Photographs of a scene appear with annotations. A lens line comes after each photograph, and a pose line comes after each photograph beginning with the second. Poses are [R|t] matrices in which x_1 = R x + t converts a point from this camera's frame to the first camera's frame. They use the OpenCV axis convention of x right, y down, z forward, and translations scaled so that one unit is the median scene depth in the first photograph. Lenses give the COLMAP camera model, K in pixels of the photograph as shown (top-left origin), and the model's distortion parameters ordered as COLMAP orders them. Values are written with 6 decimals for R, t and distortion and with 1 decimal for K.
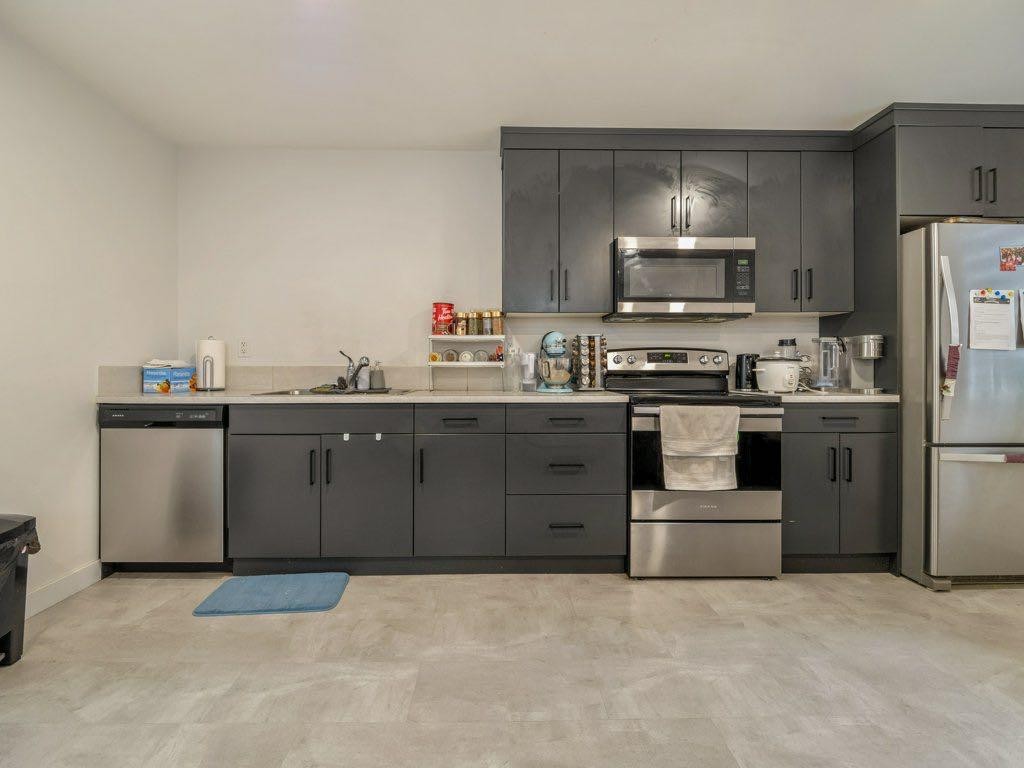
lens RADIAL K [[493.7, 0, 508.3], [0, 493.7, 368.7], [0, 0, 1]] dist [-0.009790, -0.000615]
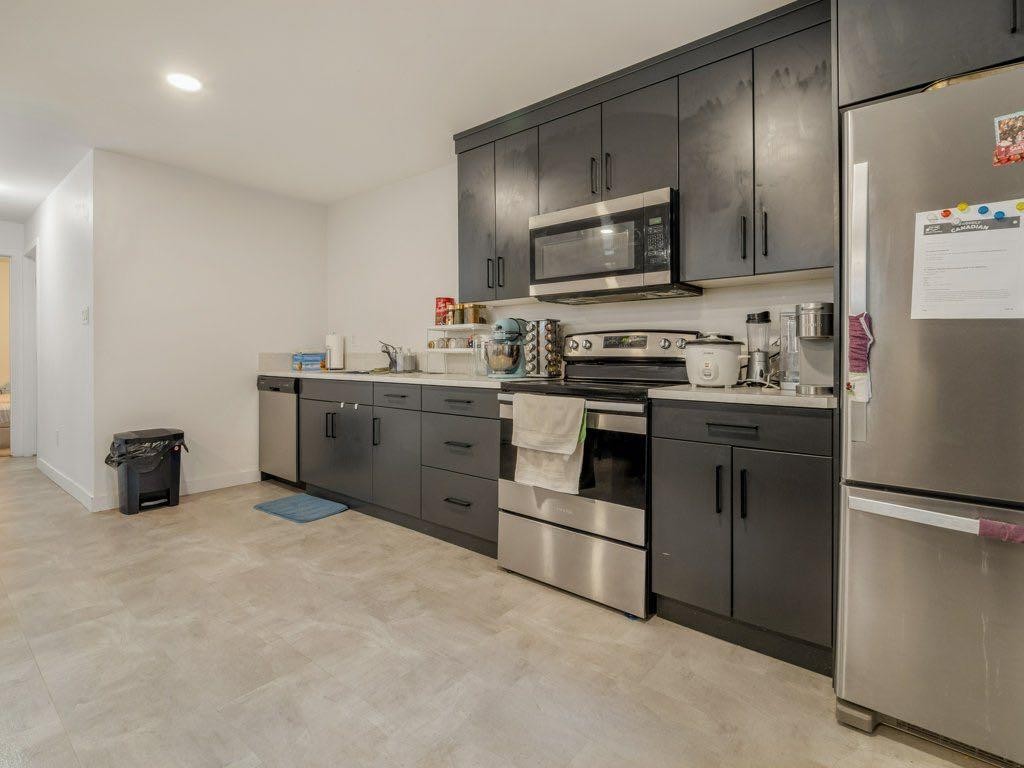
lens RADIAL K [[506.5, 0, 513.1], [0, 506.5, 355.6], [0, 0, 1]] dist [-0.004937, -0.000133]
pose [[0.757632, 0.002189, -0.652678, 0.917489], [-0.001818, 0.999998, 0.001243, 0.000992], [0.652679, 0.000245, 0.757634, 0.250411]]
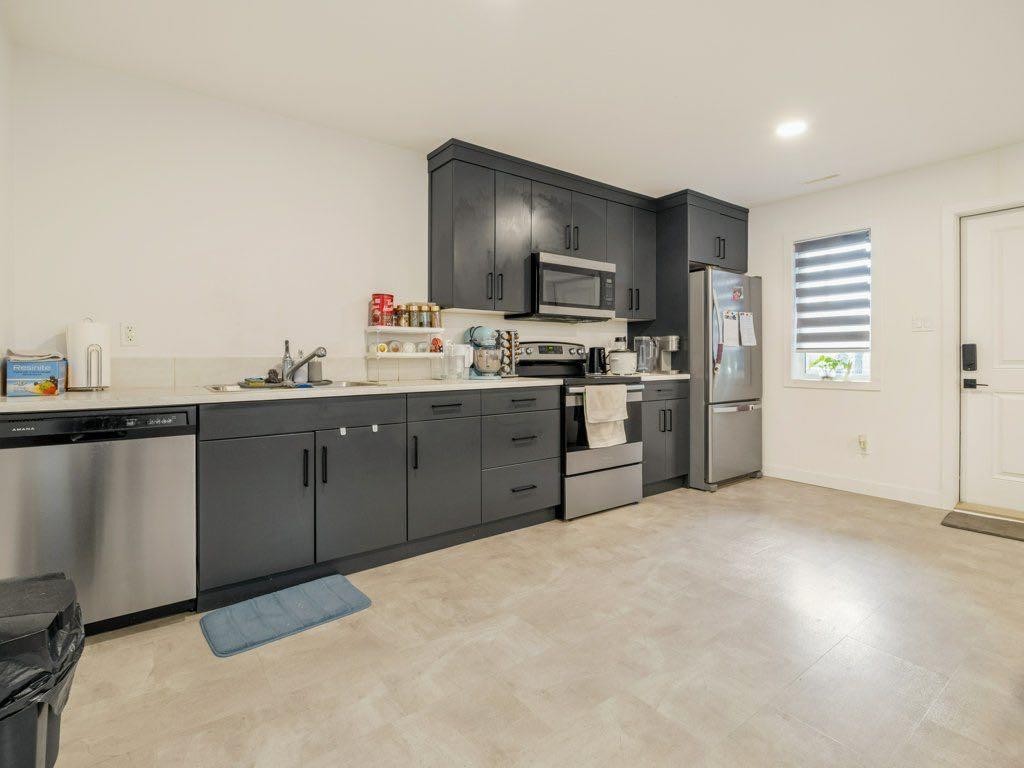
lens RADIAL K [[488.8, 0, 505.0], [0, 488.8, 364.5], [0, 0, 1]] dist [-0.010905, -0.000343]
pose [[0.820947, -0.011770, 0.570883, -0.599325], [0.005814, 0.999908, 0.012256, -0.000504], [-0.570975, -0.006742, 0.820940, 0.045826]]
